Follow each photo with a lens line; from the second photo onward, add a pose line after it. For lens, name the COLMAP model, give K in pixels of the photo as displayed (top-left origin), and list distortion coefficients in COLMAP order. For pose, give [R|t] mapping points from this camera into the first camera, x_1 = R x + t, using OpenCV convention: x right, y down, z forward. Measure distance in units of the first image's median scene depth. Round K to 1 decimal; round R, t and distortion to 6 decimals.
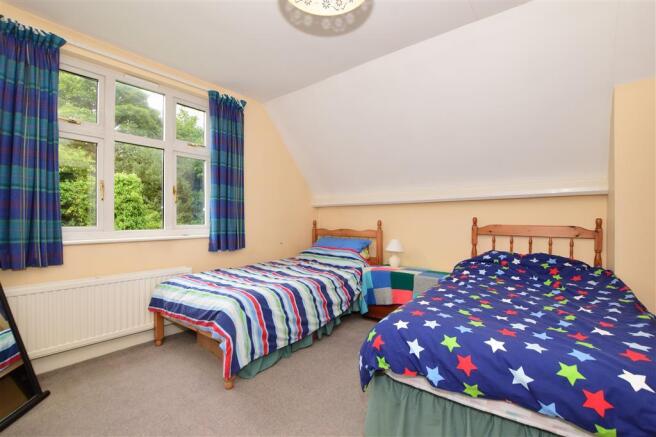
lens RADIAL K [[293.0, 0, 329.7], [0, 293.0, 217.9], [0, 0, 1]] dist [-0.026225, 0.001978]
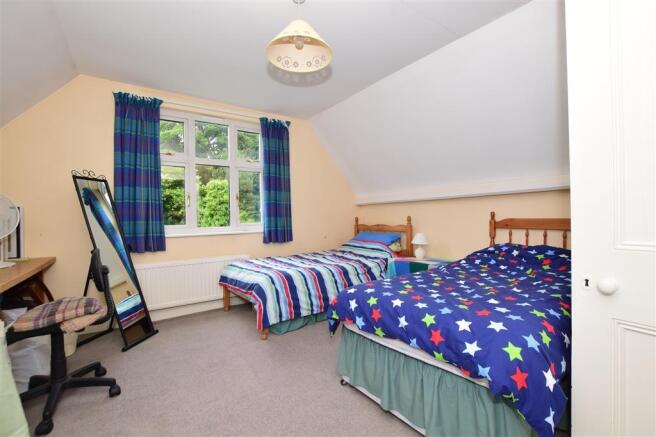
lens RADIAL K [[293.0, 0, 326.3], [0, 293.0, 216.7], [0, 0, 1]] dist [-0.026225, 0.001978]
pose [[0.961526, -0.020039, -0.273983, 0.265847], [0.022445, 0.999732, 0.005649, -0.003505], [0.273796, -0.011581, 0.961718, -0.206147]]
